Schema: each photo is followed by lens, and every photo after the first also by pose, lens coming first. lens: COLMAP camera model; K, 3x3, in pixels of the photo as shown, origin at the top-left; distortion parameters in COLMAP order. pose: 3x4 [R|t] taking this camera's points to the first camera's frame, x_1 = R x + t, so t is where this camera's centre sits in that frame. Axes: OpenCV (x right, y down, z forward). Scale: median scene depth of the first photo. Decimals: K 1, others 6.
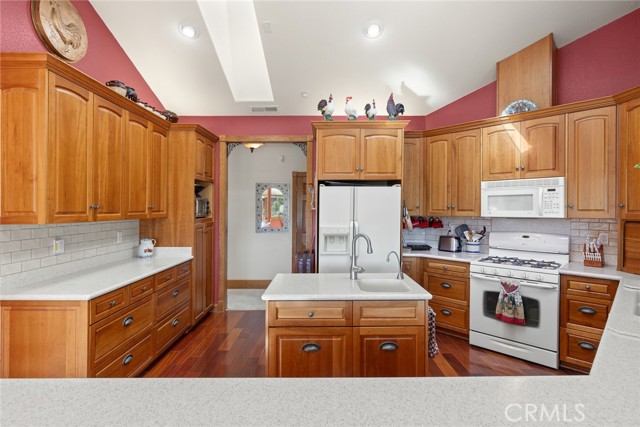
lens RADIAL K [[327.5, 0, 320.8], [0, 327.5, 207.9], [0, 0, 1]] dist [0.003047, 0.000135]
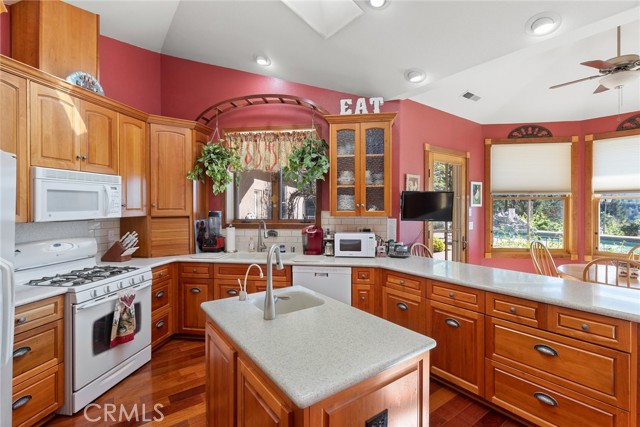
lens RADIAL K [[303.9, 0, 322.1], [0, 303.9, 210.6], [0, 0, 1]] dist [-0.001800, -0.000190]
pose [[-0.588309, -0.014385, 0.808508, -0.346704], [-0.000513, 0.999848, 0.017416, -0.005661], [-0.808636, 0.009831, -0.588227, 0.996901]]
